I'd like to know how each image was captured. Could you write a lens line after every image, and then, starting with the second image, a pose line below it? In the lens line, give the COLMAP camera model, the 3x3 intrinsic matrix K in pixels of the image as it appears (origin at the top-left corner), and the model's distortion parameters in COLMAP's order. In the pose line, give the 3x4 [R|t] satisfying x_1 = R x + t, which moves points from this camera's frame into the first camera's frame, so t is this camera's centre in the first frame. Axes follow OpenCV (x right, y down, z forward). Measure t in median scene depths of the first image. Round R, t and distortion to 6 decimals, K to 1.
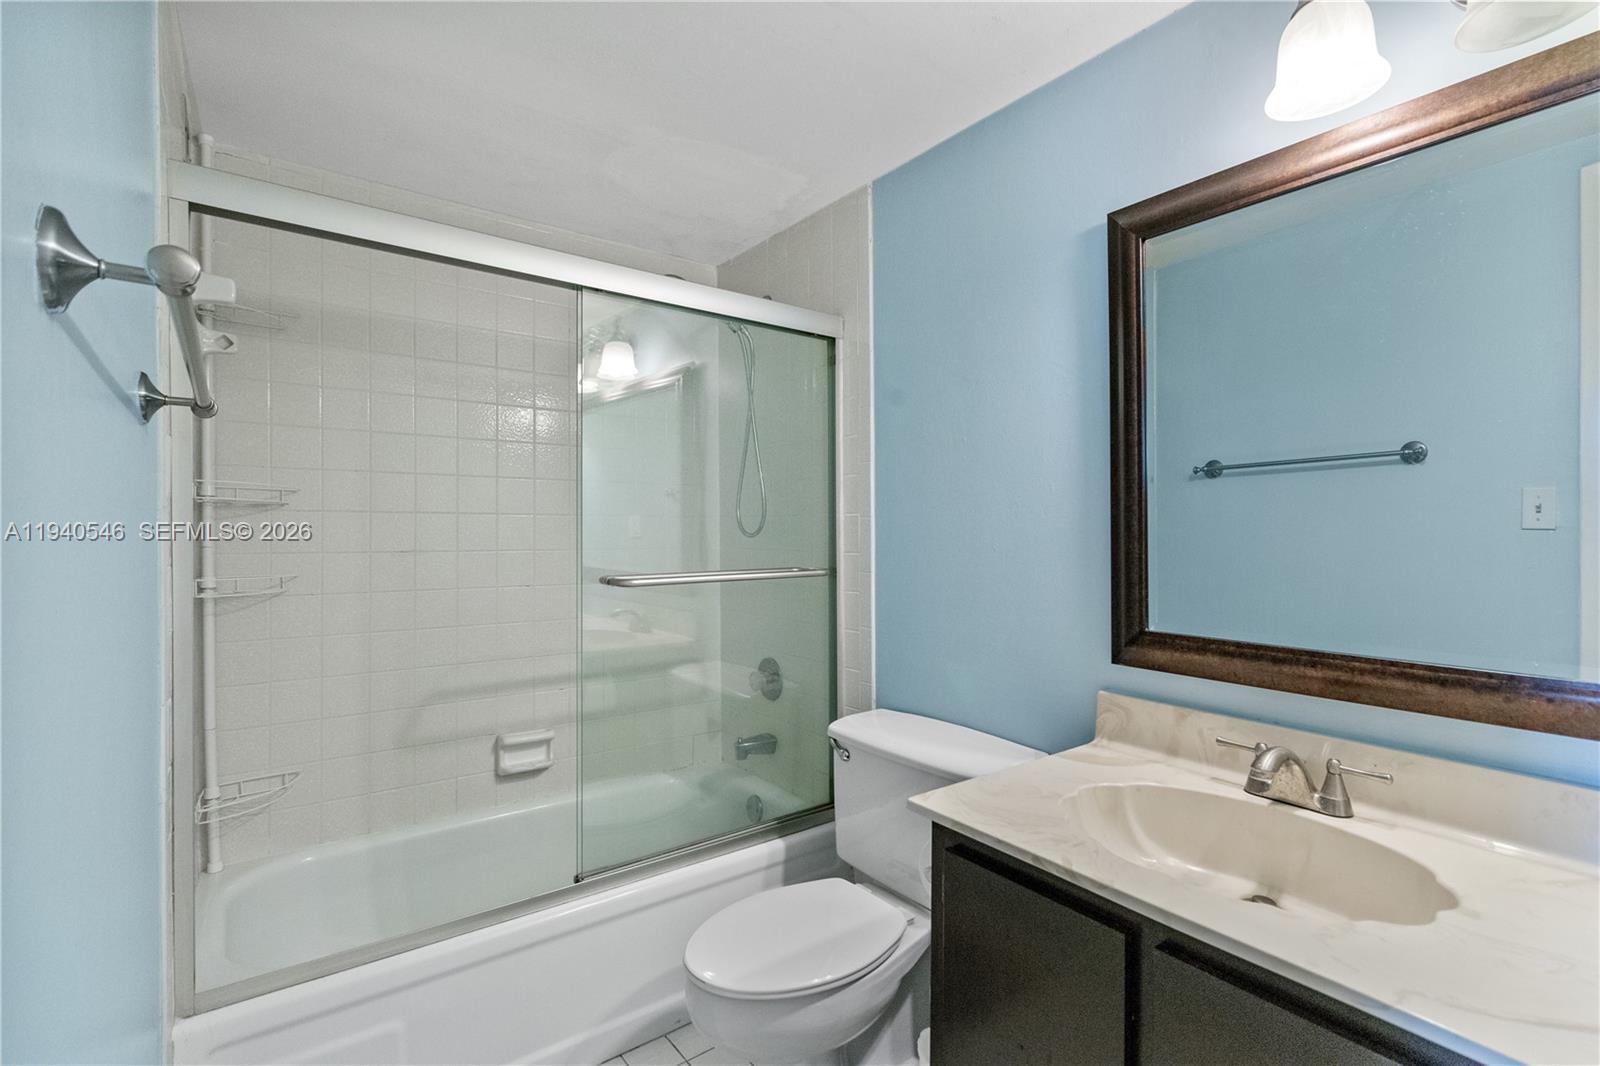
lens RADIAL K [[748.0, 0, 808.7], [0, 748.0, 530.8], [0, 0, 1]] dist [0.009502, 0.000279]
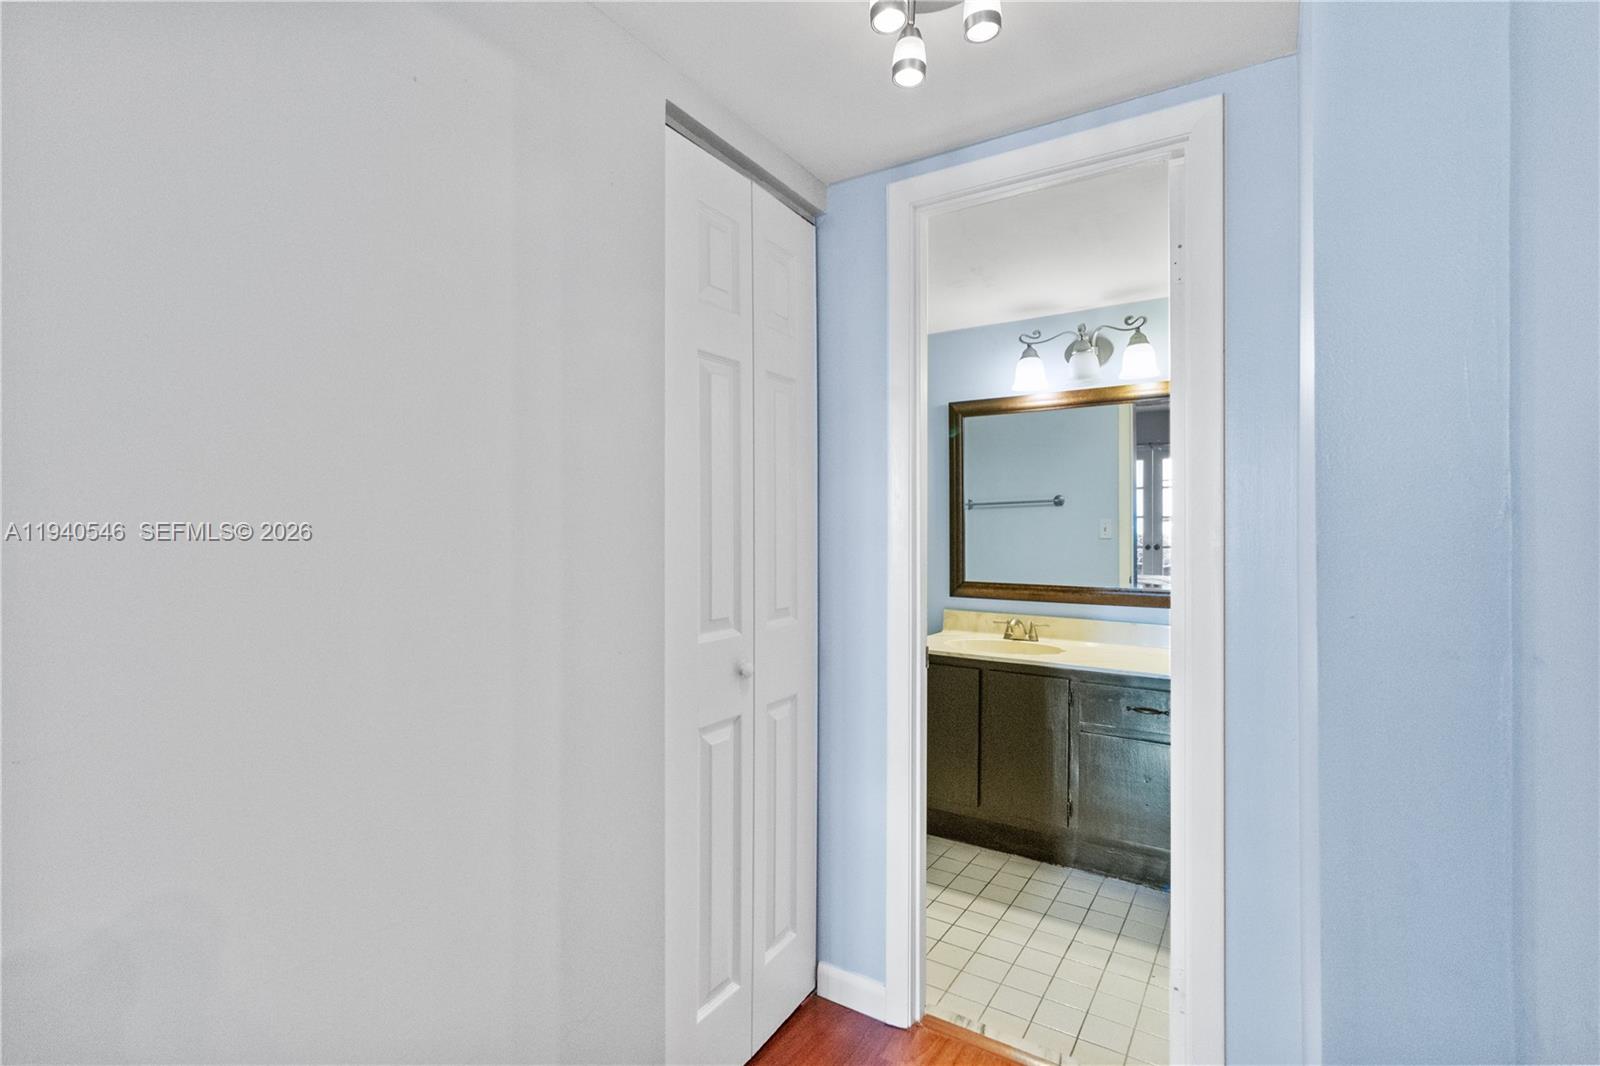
lens RADIAL K [[748.0, 0, 808.7], [0, 748.0, 530.8], [0, 0, 1]] dist [0.009502, 0.000279]
pose [[0.940491, 0.007423, 0.339737, -0.855305], [-0.006155, 0.999969, -0.004808, -0.013859], [-0.339763, 0.002431, 0.940508, -1.107415]]
